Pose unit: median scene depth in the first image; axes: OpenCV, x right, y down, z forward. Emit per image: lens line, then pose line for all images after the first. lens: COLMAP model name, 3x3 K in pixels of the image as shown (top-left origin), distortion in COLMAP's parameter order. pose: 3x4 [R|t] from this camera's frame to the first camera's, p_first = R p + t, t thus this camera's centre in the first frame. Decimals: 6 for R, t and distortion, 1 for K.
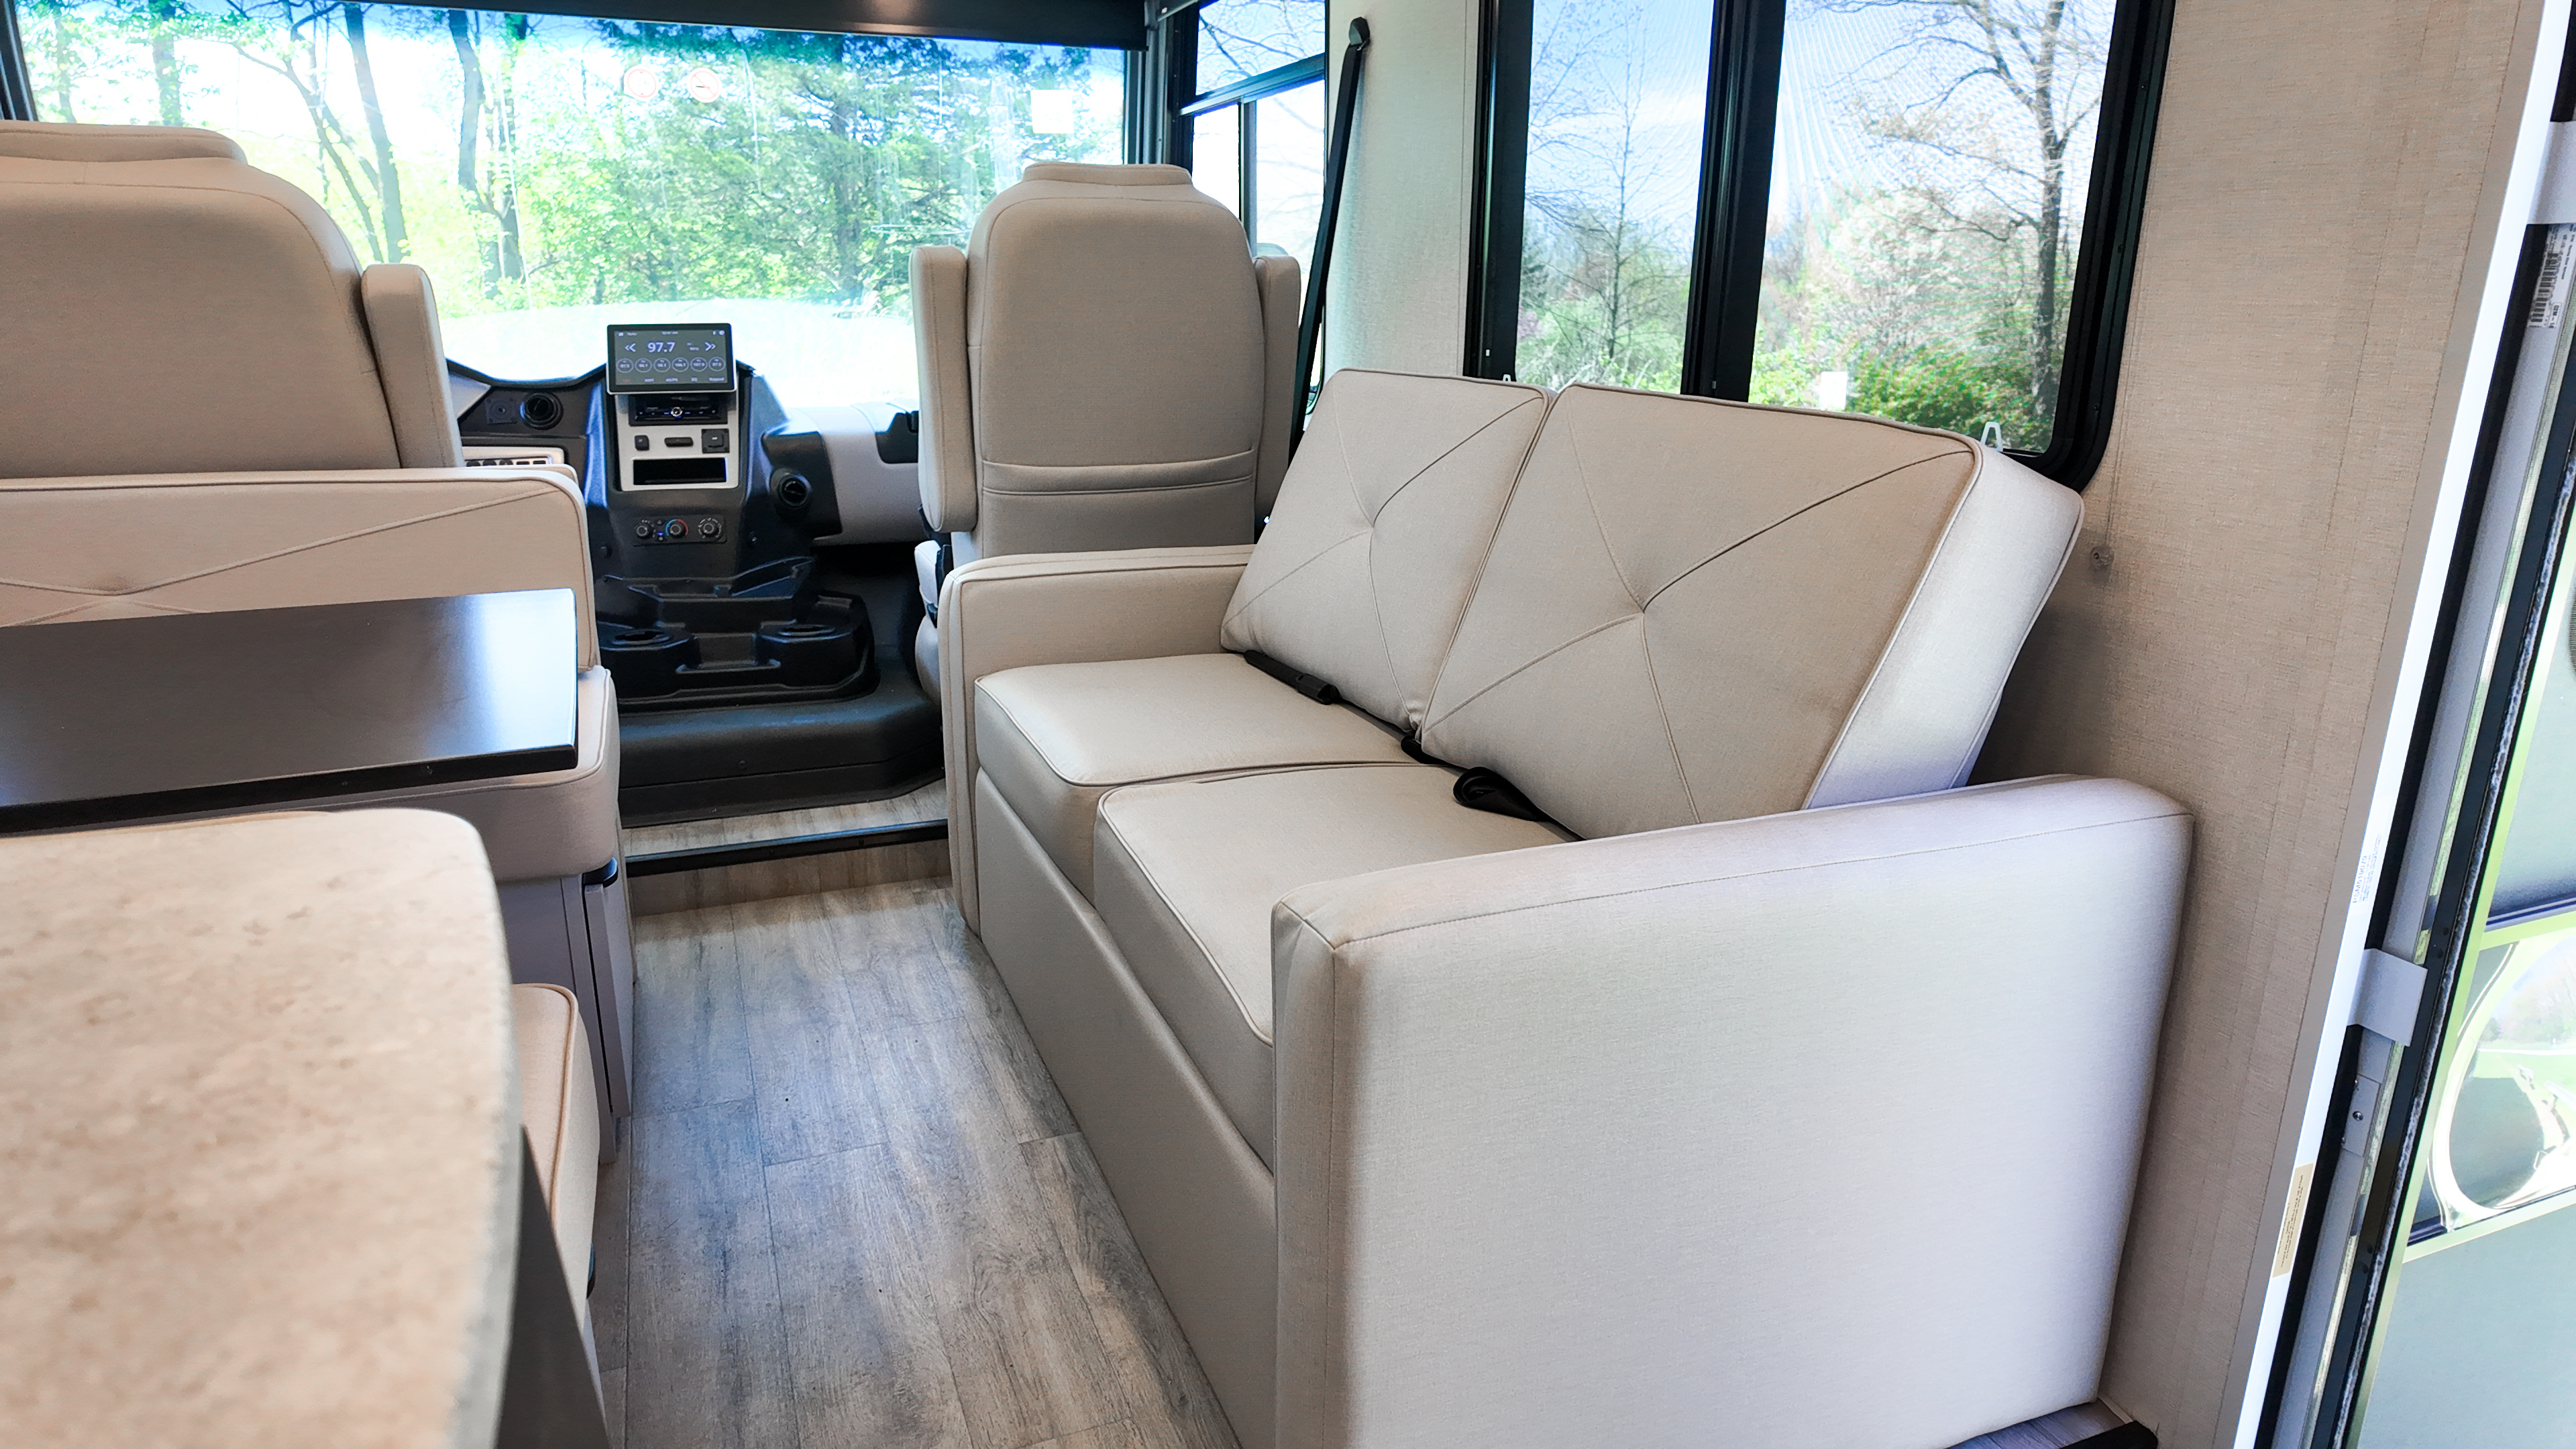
lens RADIAL K [[1509.3, 0, 1284.5], [0, 1509.3, 730.9], [0, 0, 1]] dist [0.127125, -0.181358]
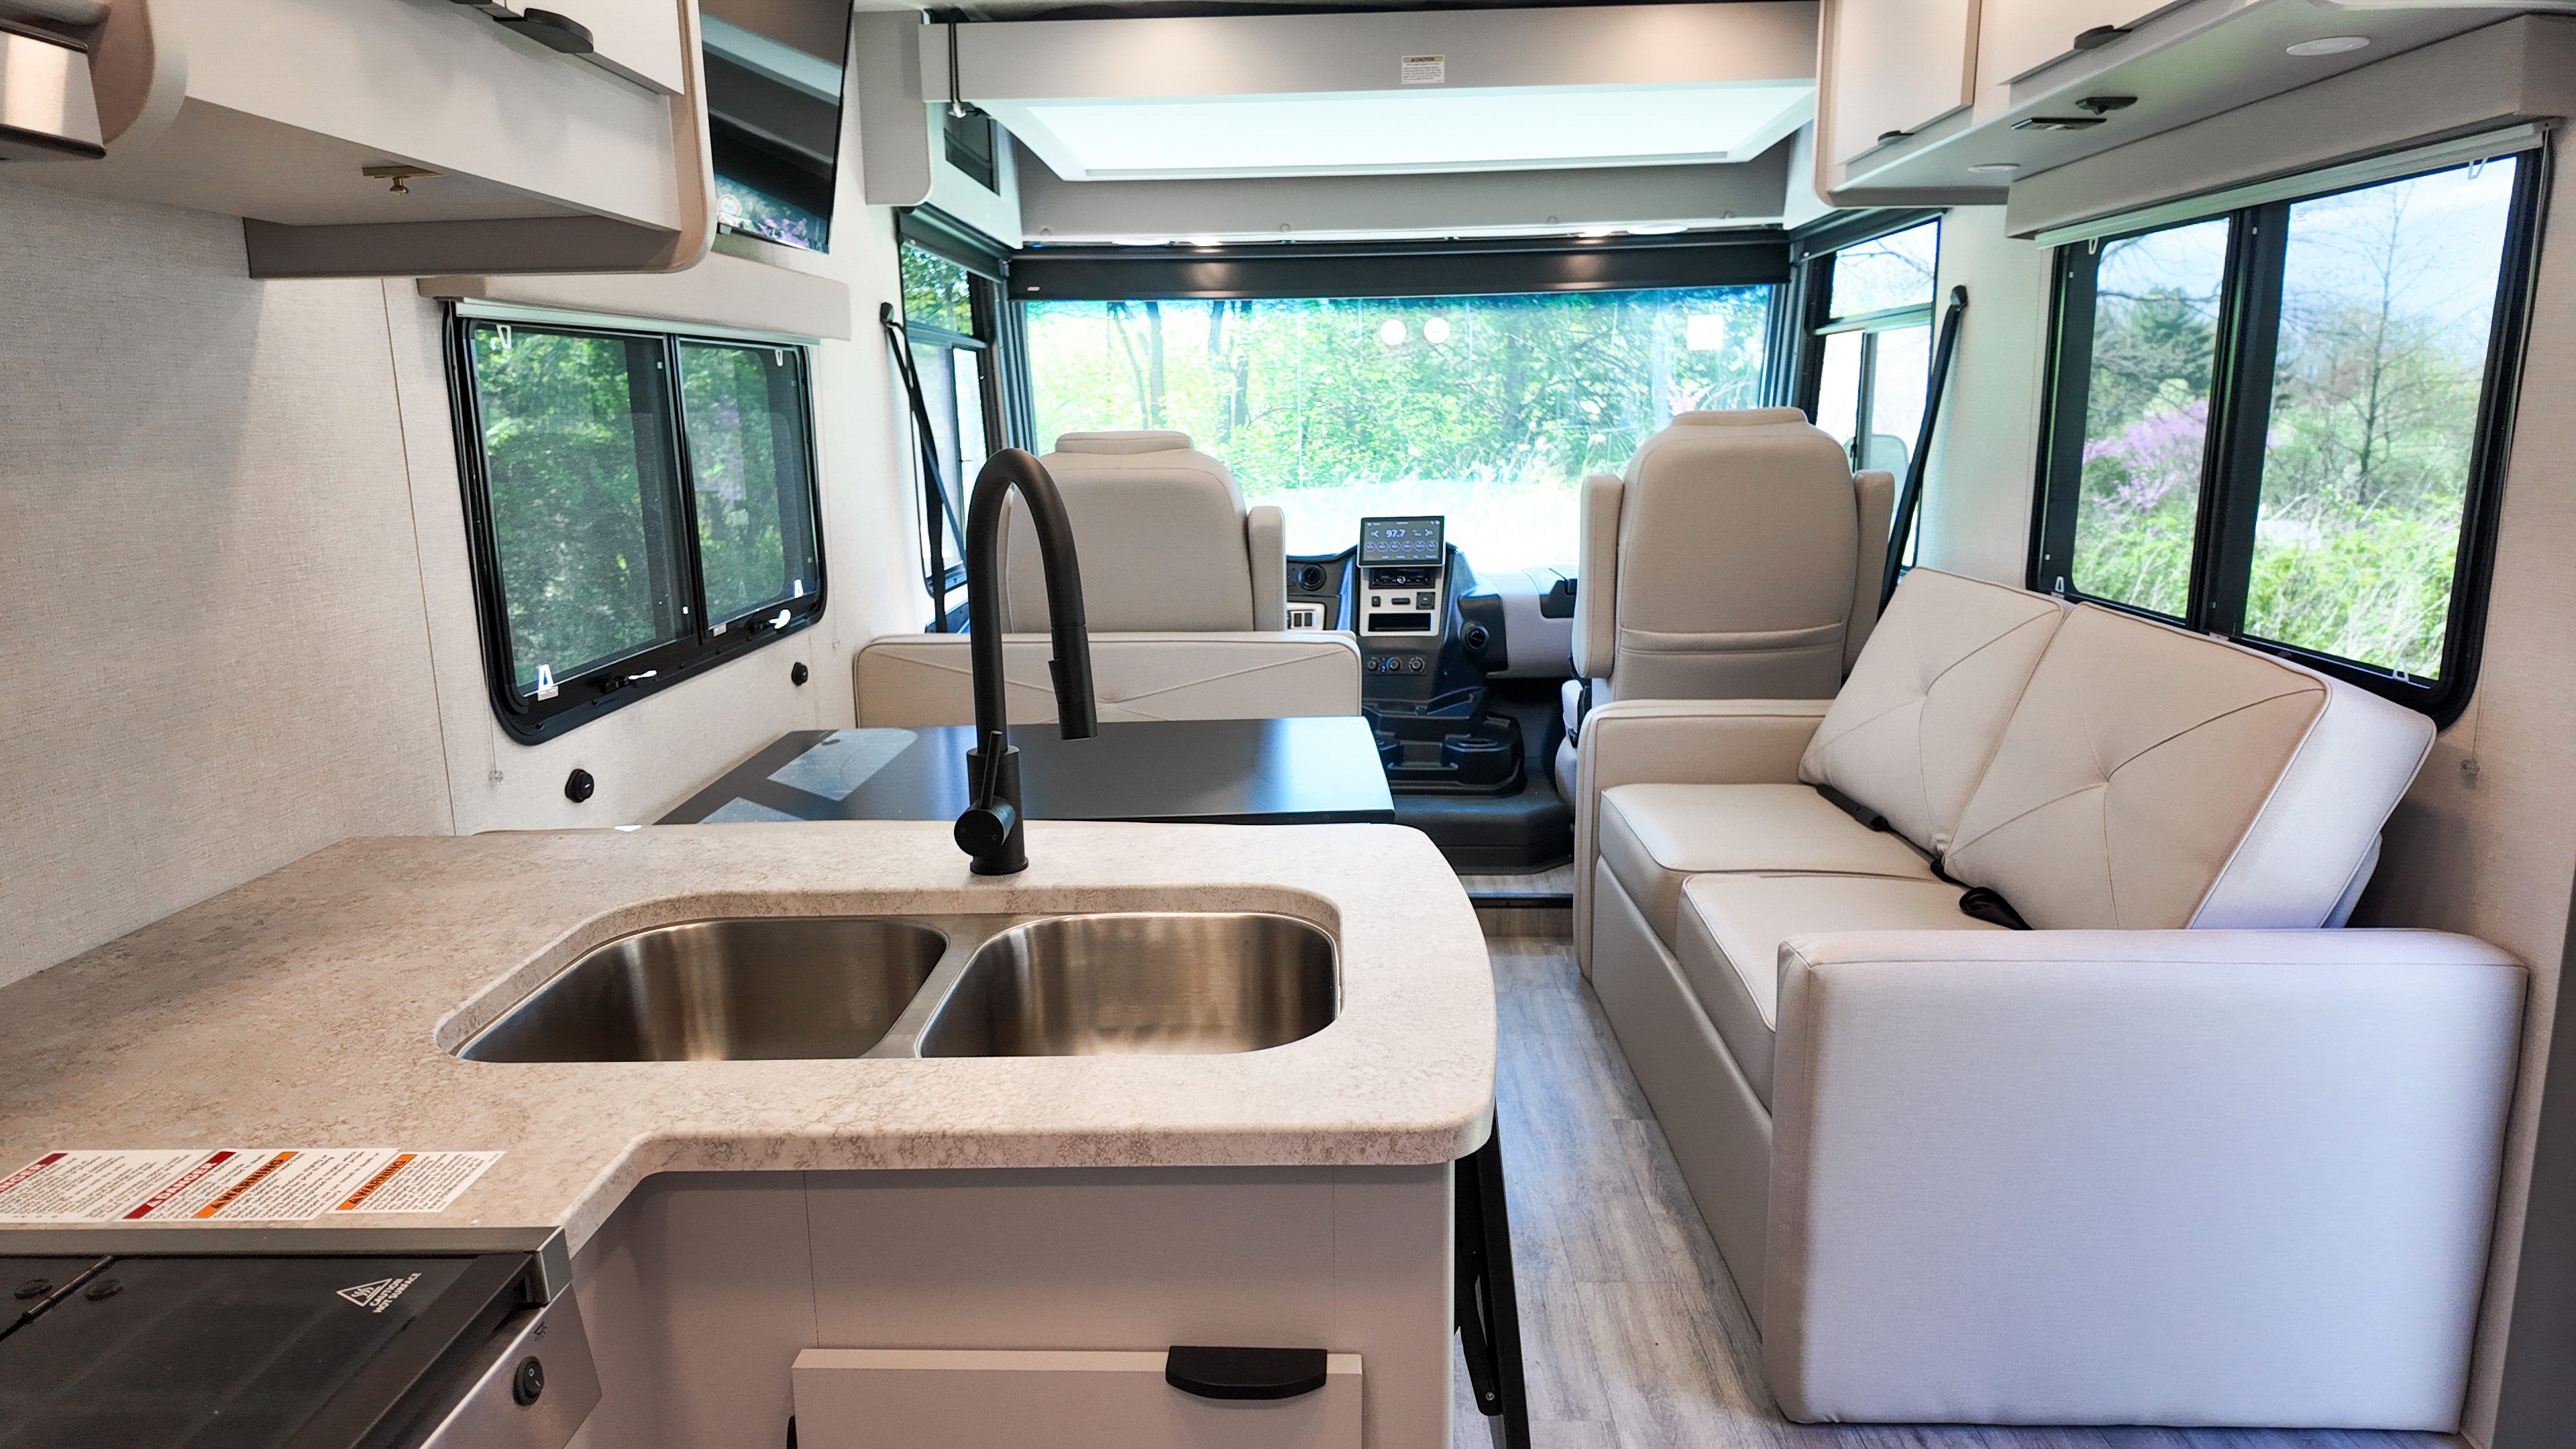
lens RADIAL K [[1509.3, 0, 1284.5], [0, 1509.3, 730.9], [0, 0, 1]] dist [0.127125, -0.181358]
pose [[0.917384, 0.062612, -0.393048, 0.059655], [-0.089995, 0.994604, -0.051611, 0.008308], [0.387696, 0.082720, 0.918068, -0.327545]]
